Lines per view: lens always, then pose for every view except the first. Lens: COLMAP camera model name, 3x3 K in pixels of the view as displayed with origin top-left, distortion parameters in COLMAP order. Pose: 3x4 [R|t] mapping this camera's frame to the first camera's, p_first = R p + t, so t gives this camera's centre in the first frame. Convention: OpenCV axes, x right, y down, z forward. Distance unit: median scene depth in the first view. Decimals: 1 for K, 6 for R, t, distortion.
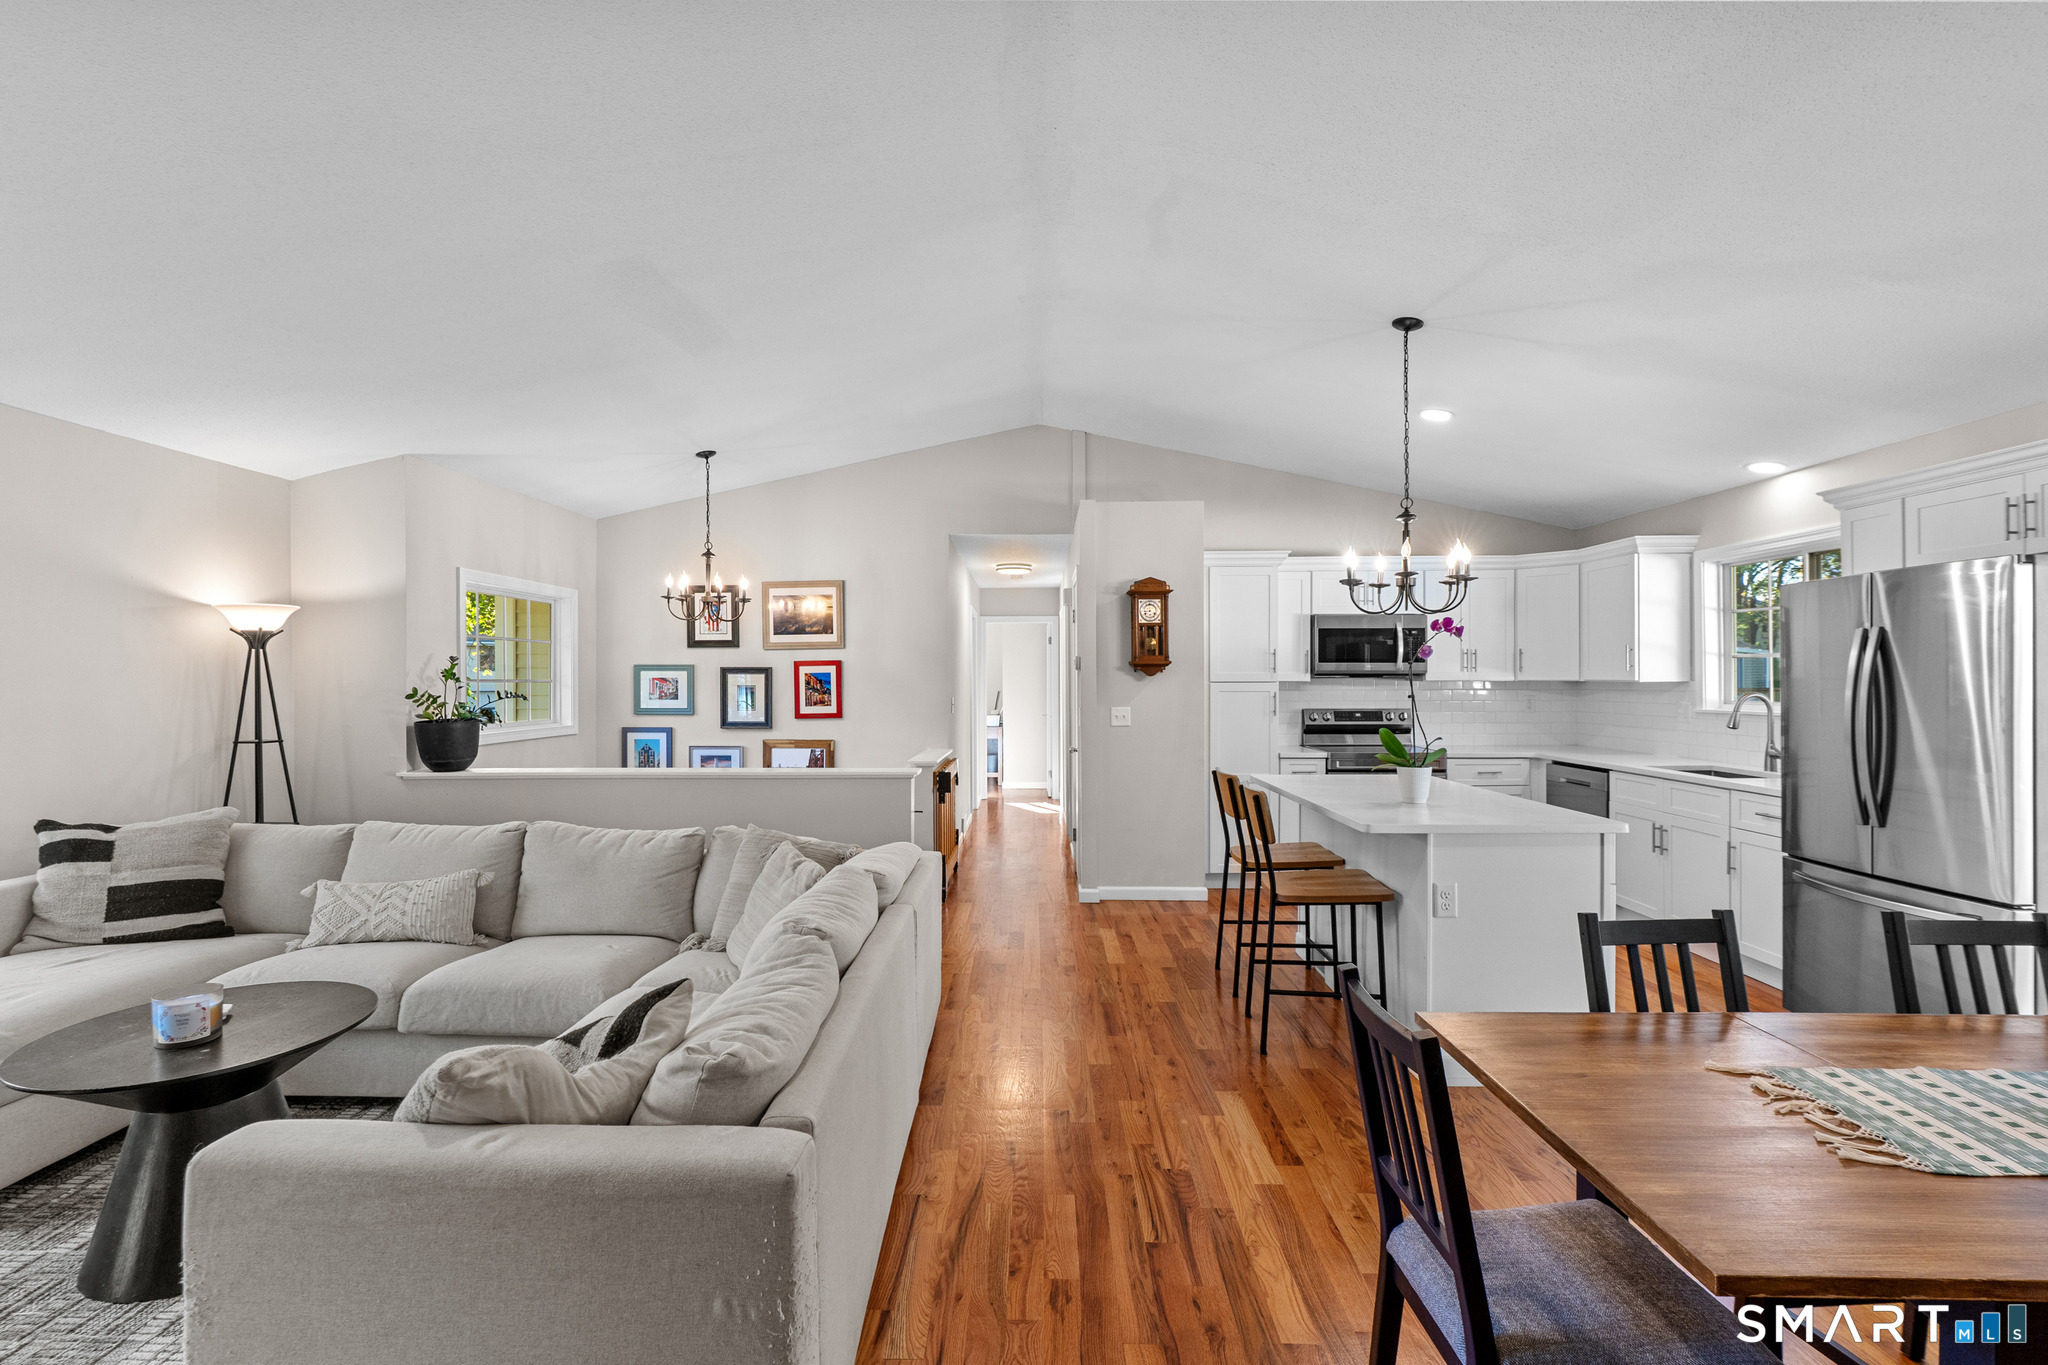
lens RADIAL K [[928.8, 0, 1008.0], [0, 928.8, 682.9], [0, 0, 1]] dist [-0.008713, -0.000260]
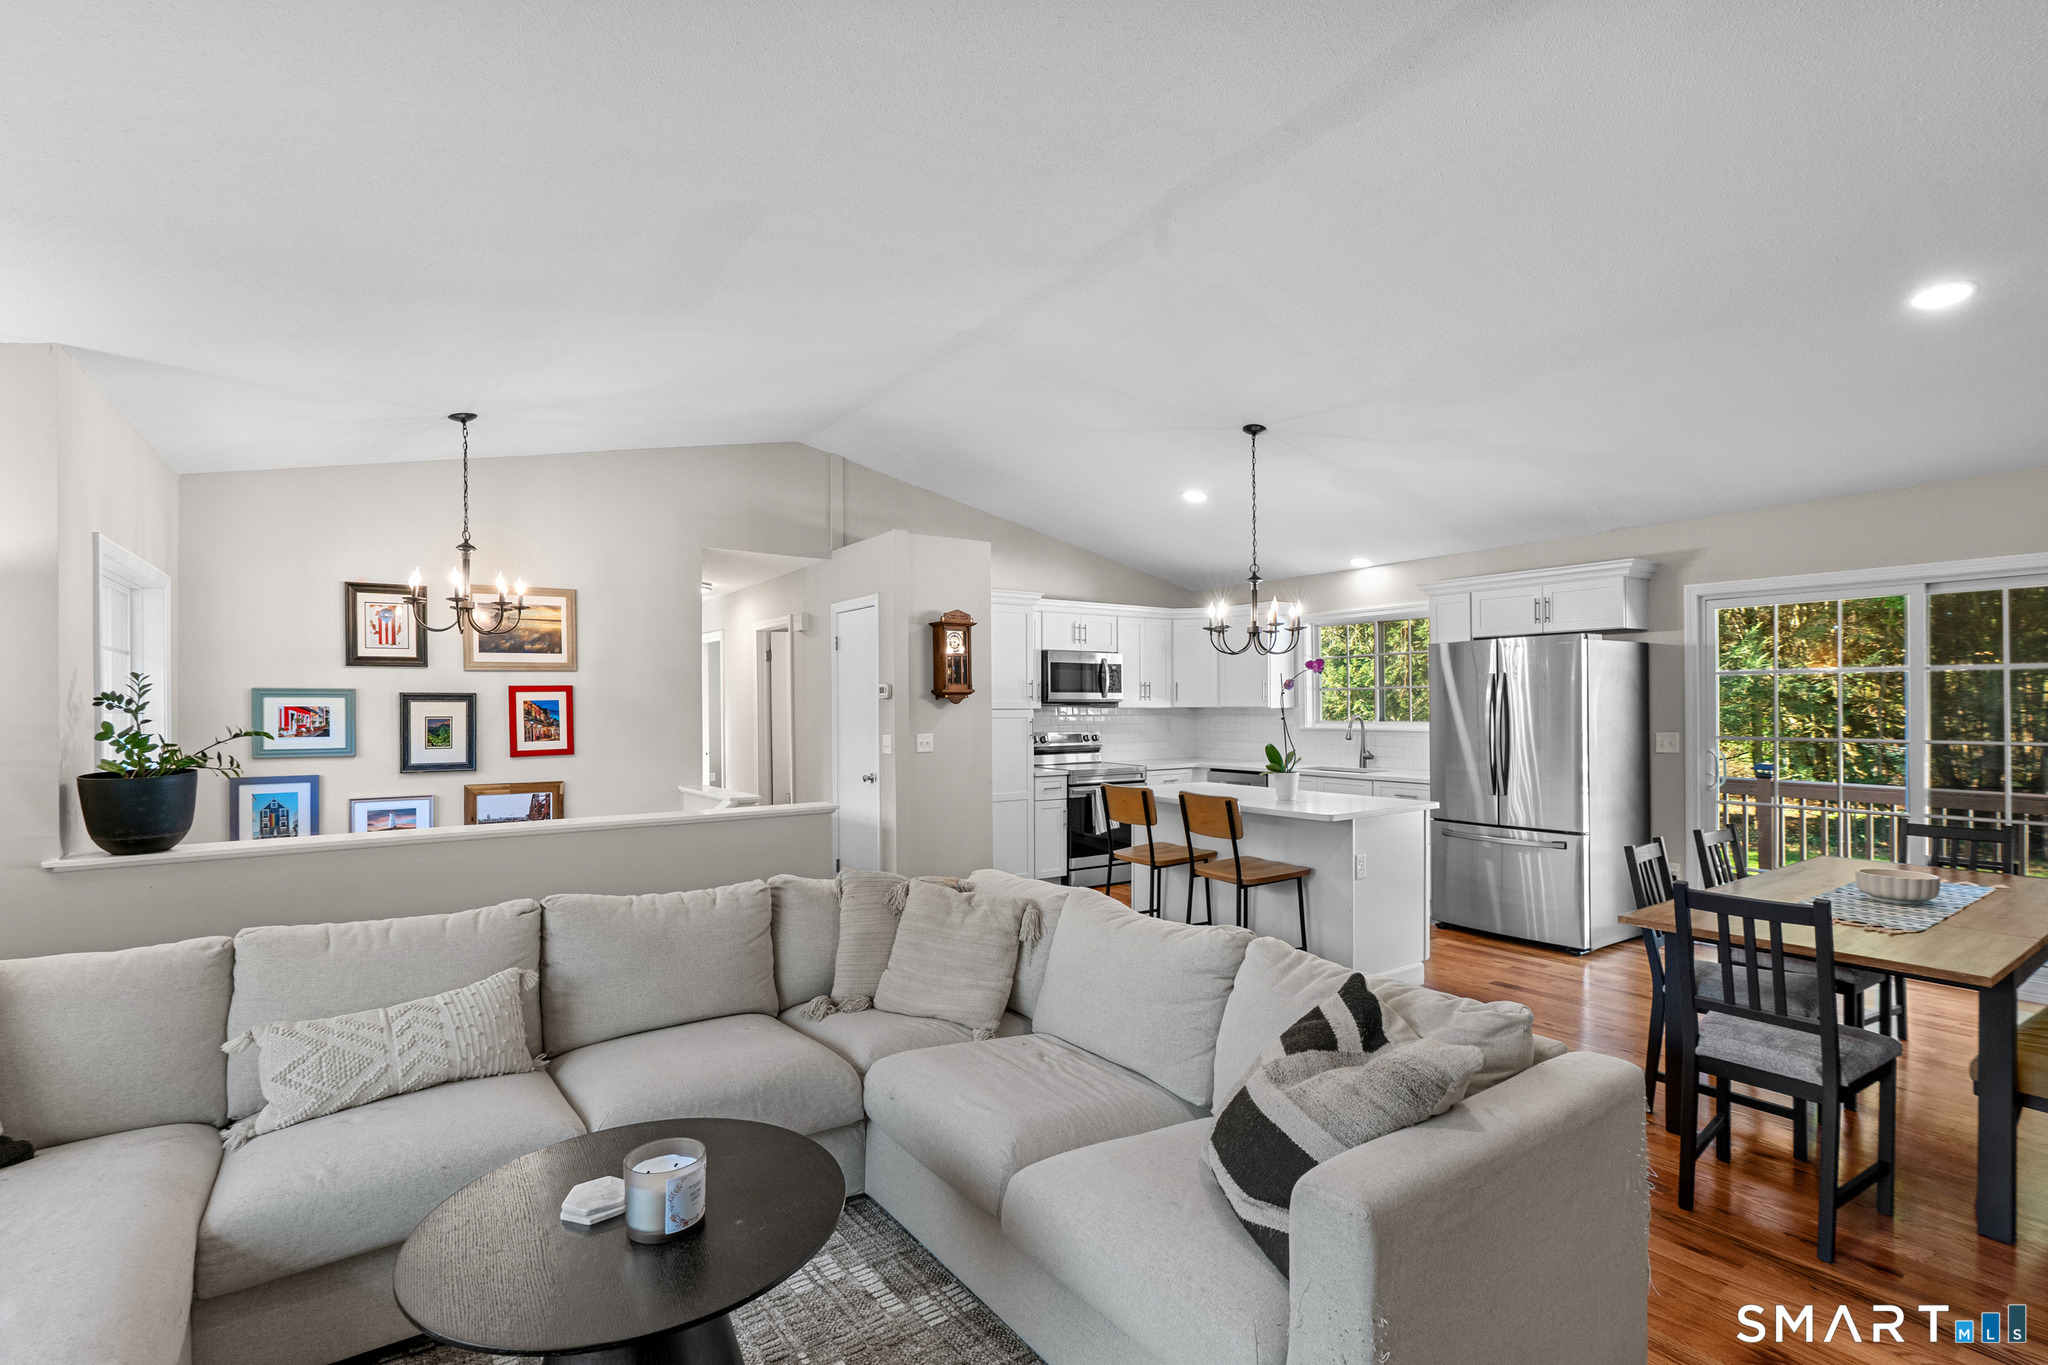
lens RADIAL K [[928.8, 0, 1026.2], [0, 928.8, 706.5], [0, 0, 1]] dist [-0.008713, -0.000260]
pose [[0.806872, -0.002291, 0.590721, -0.423914], [0.005617, 0.999977, -0.003795, 0.000093], [-0.590699, 0.006380, 0.806867, 0.107029]]
